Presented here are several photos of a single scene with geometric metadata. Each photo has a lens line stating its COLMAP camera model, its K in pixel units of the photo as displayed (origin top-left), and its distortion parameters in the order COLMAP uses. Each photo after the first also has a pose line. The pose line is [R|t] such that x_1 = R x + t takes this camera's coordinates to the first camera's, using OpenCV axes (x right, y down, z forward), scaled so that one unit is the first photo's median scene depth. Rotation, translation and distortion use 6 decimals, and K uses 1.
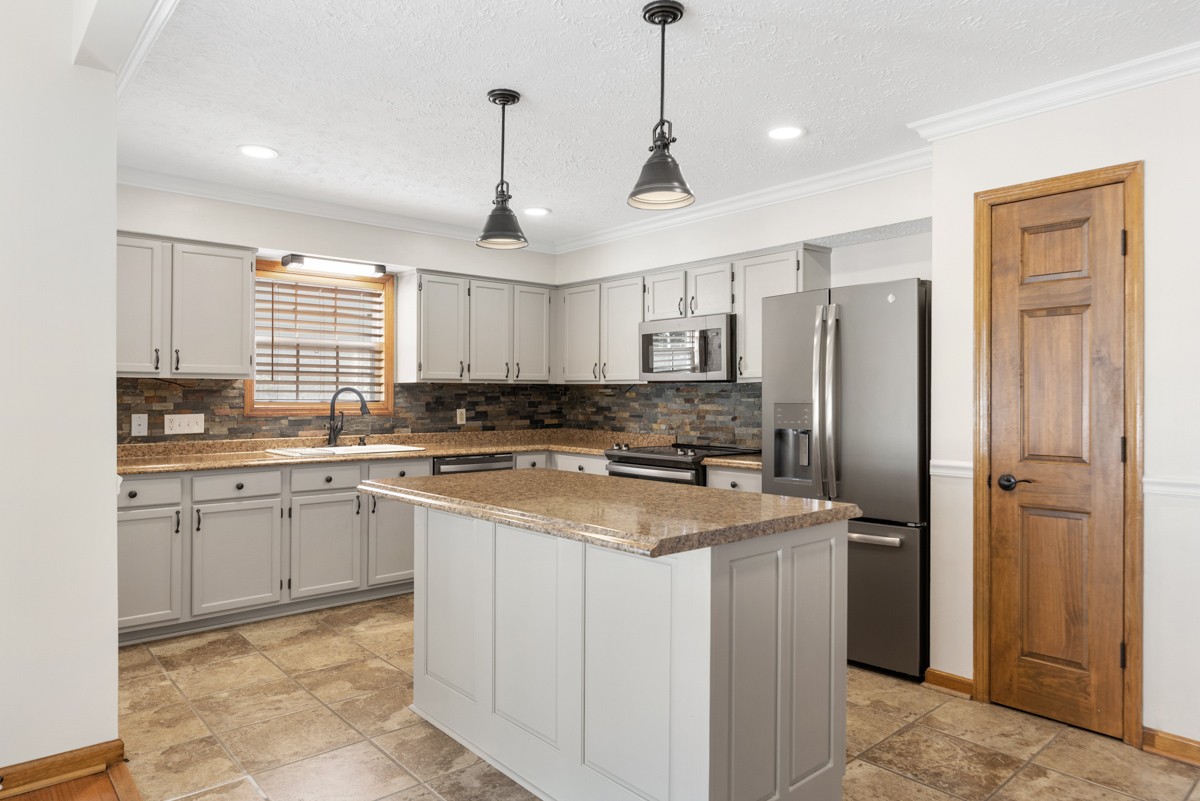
lens RADIAL K [[737.6, 0, 599.5], [0, 737.6, 392.7], [0, 0, 1]] dist [0.000679, -0.000543]
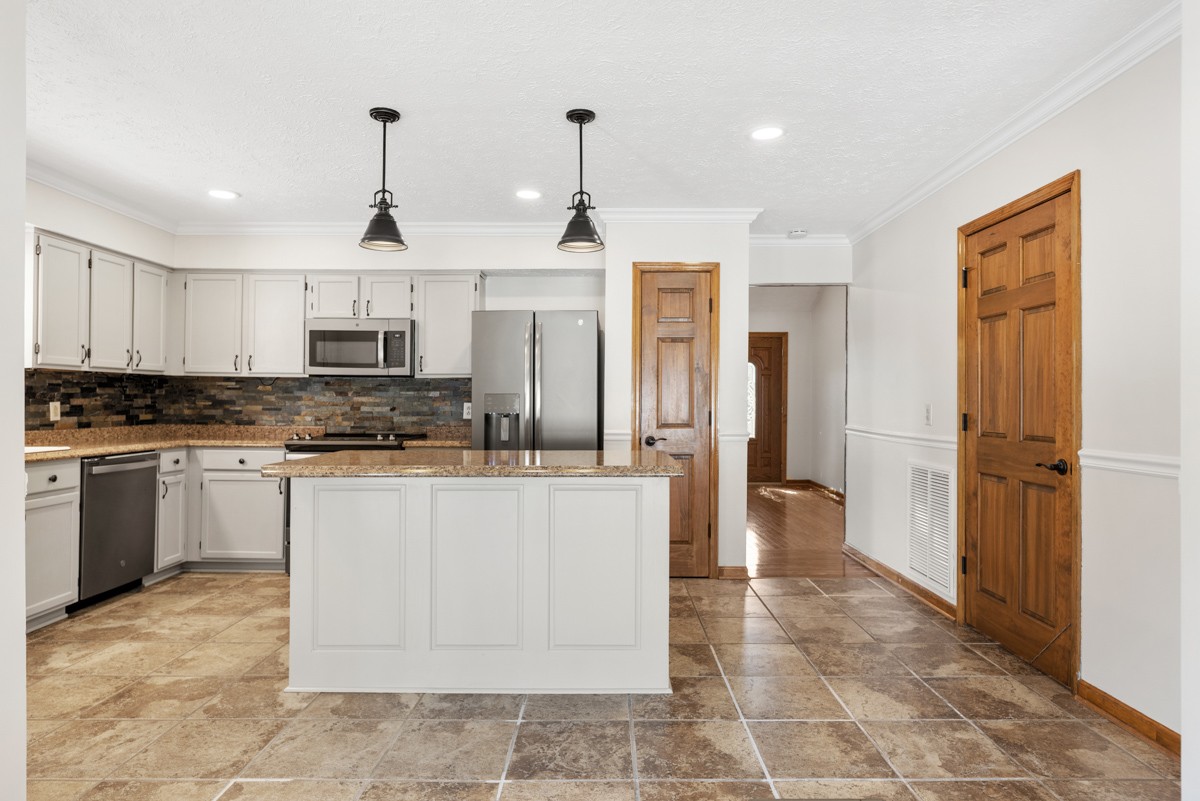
lens RADIAL K [[687.1, 0, 603.9], [0, 687.1, 392.0], [0, 0, 1]] dist [-0.002331, -0.000368]
pose [[0.664168, 0.010772, 0.747506, -0.409329], [-0.006238, 0.999941, -0.008868, 0.015991], [-0.747557, 0.001227, 0.664196, 0.034805]]
